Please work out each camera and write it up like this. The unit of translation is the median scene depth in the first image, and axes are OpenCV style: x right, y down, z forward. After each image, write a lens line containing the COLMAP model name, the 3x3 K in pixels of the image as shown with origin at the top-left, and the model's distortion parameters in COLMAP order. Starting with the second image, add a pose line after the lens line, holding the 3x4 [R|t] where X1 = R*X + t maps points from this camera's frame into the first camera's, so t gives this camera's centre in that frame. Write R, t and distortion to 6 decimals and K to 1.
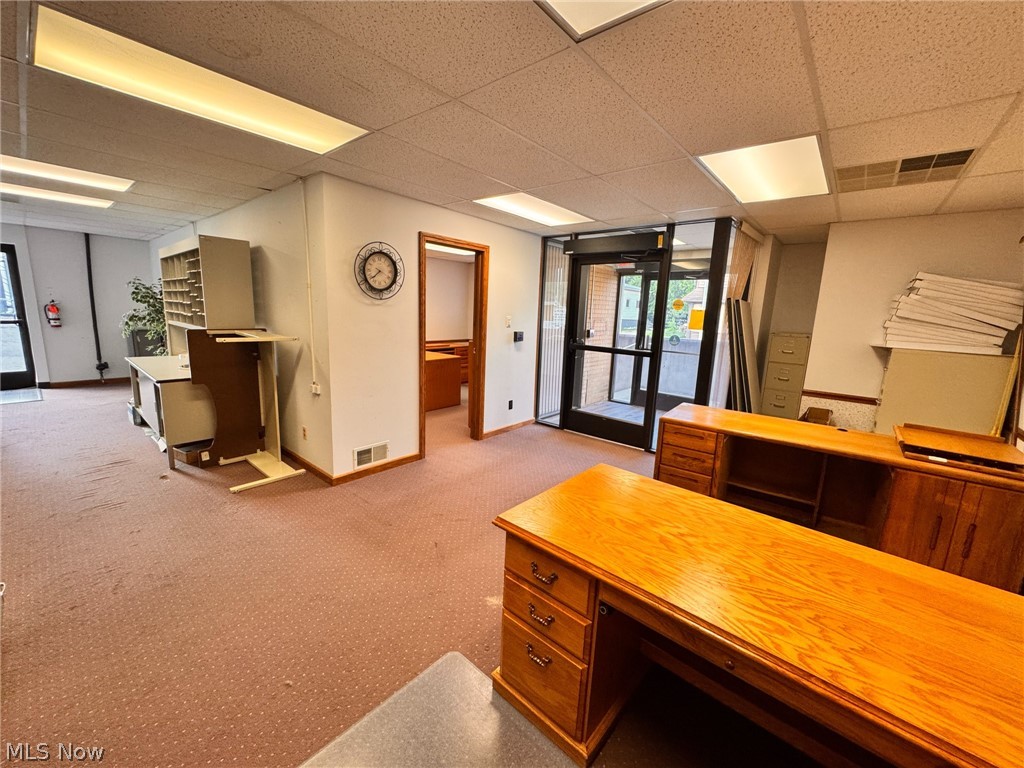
lens RADIAL K [[406.6, 0, 514.4], [0, 406.6, 382.1], [0, 0, 1]] dist [-0.002783, -0.000345]
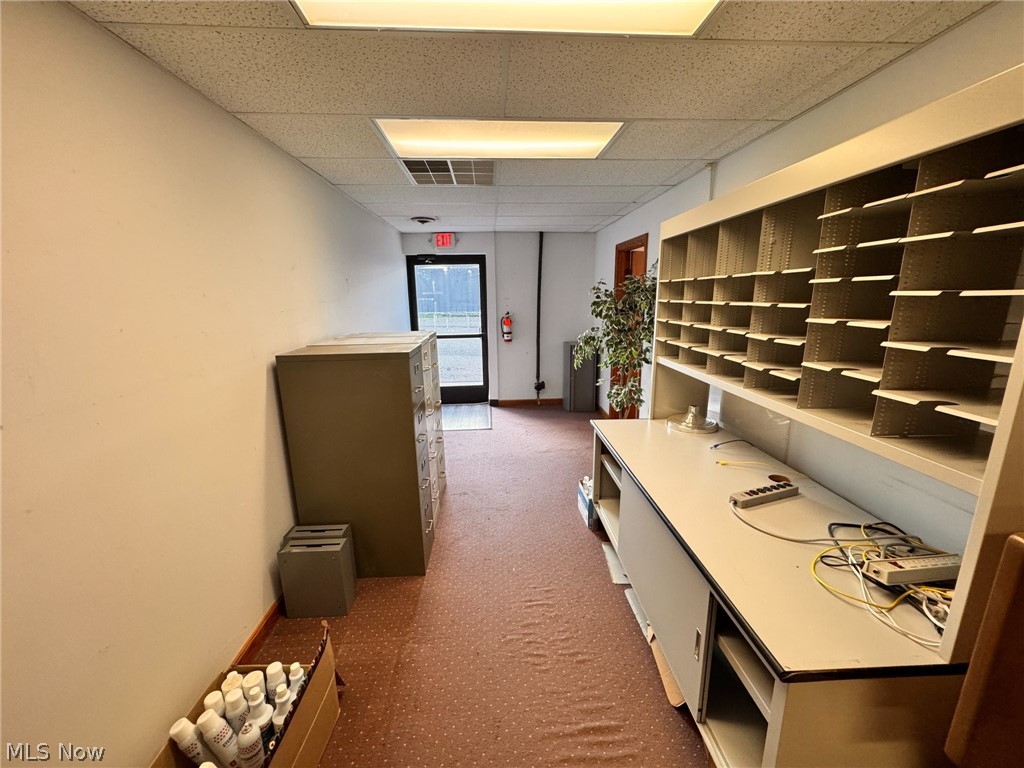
lens RADIAL K [[406.6, 0, 512.1], [0, 406.6, 384.6], [0, 0, 1]] dist [-0.002783, -0.000345]
pose [[0.686100, 0.111000, -0.718989, -0.462417], [-0.084897, 0.993755, 0.072406, -0.107569], [0.722537, 0.011362, 0.691239, 0.380268]]
